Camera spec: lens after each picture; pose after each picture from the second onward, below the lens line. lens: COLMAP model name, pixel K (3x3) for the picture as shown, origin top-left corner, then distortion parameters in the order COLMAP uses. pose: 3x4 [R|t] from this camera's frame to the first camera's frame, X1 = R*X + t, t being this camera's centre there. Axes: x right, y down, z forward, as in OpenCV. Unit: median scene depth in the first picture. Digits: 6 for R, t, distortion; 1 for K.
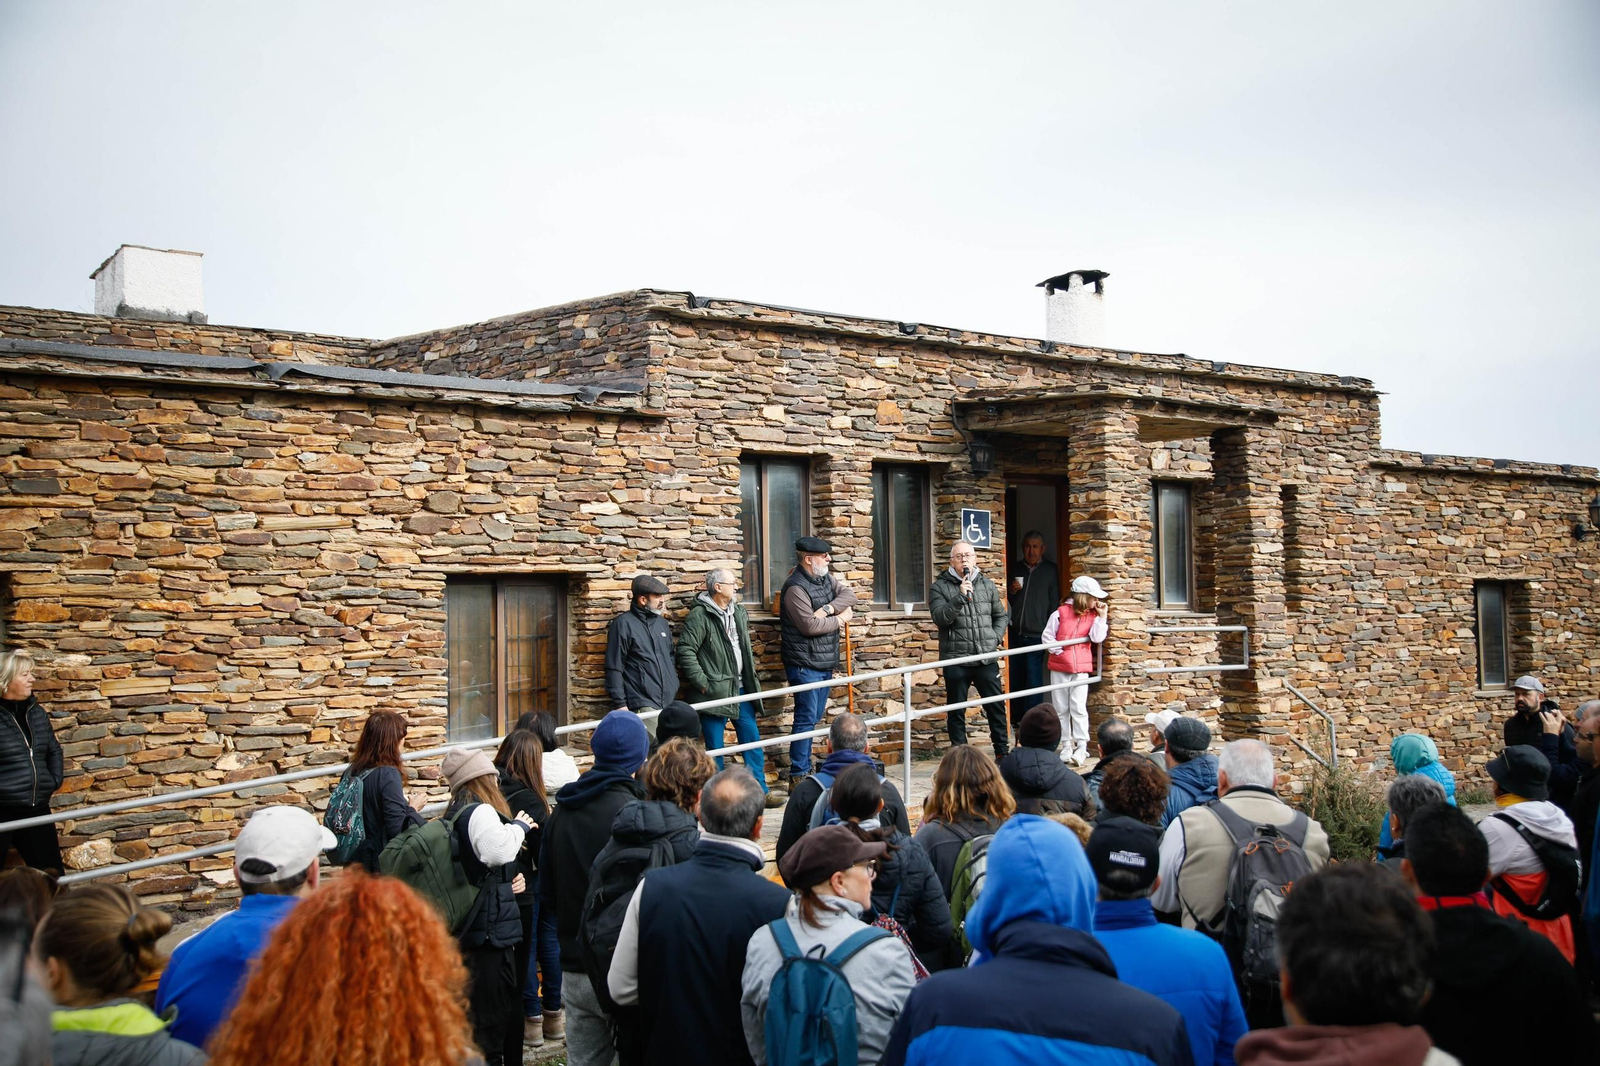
lens RADIAL K [[2015.9, 0, 800.0], [0, 2015.9, 533.0], [0, 0, 1]] dist [0.132113, 0.232927]
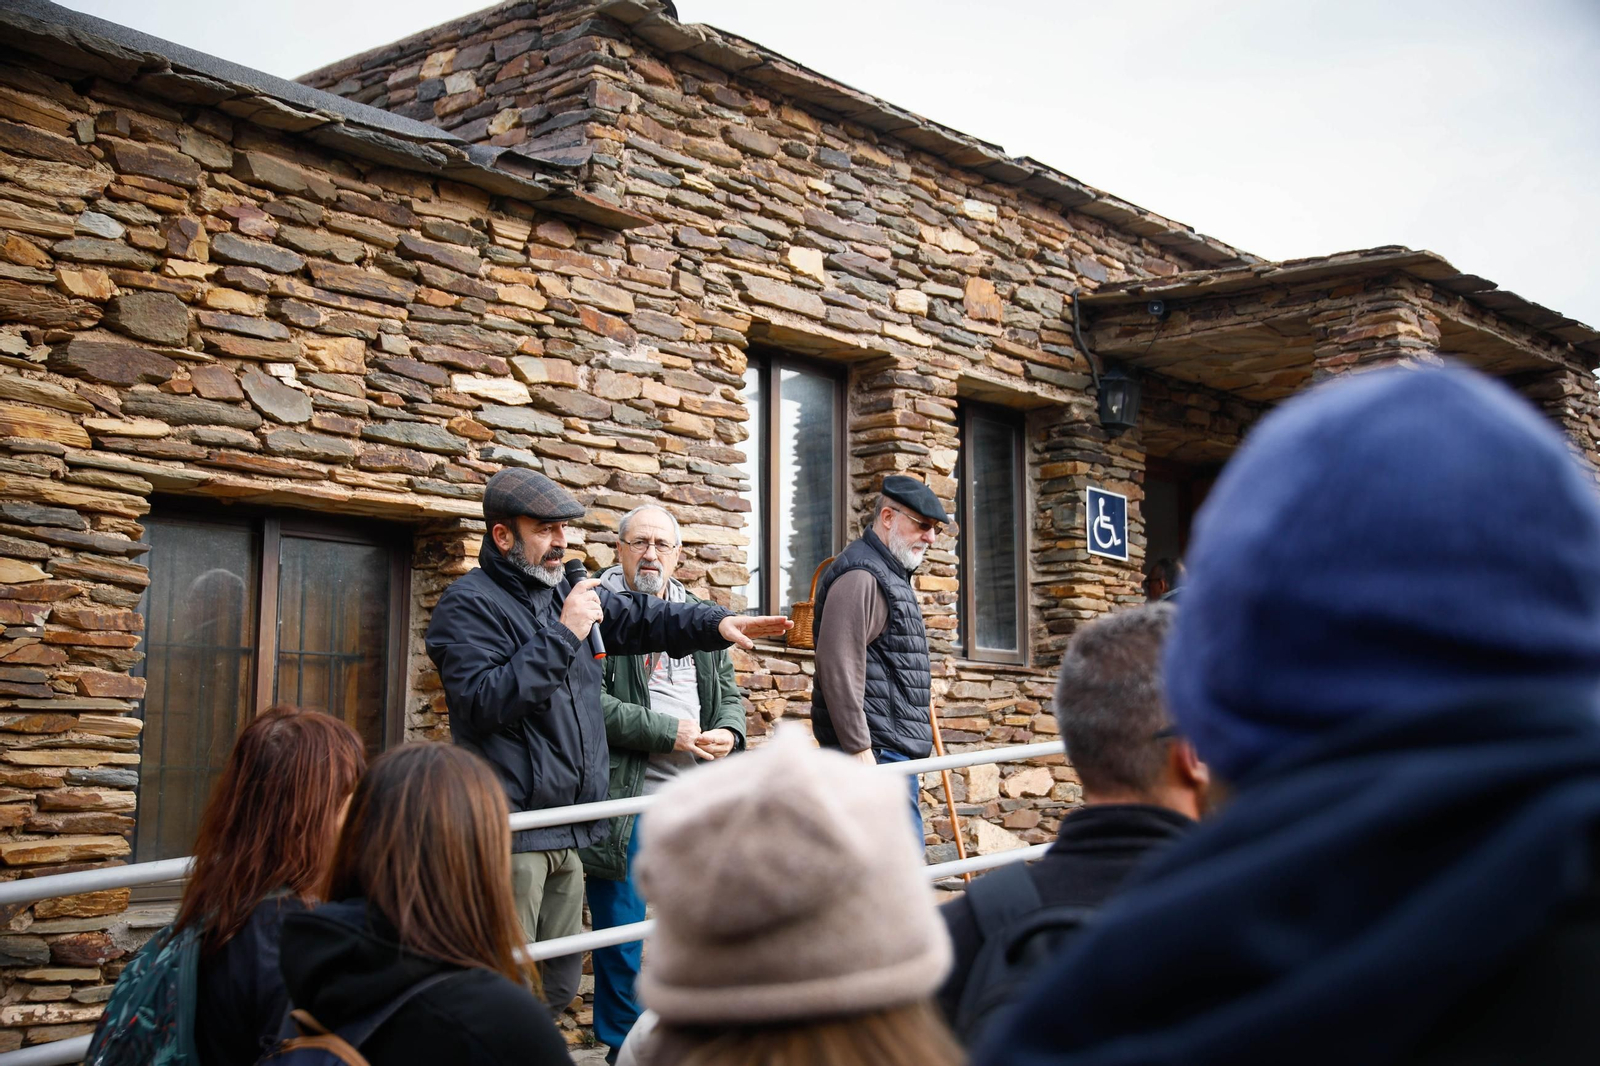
lens RADIAL K [[2015.9, 0, 800.0], [0, 2015.9, 533.0], [0, 0, 1]] dist [0.132113, 0.232927]
pose [[0.986584, 0.040341, 0.158194, -0.099099], [-0.024942, 0.994859, -0.098150, 0.065512], [-0.161340, 0.092888, 0.982518, 0.508234]]
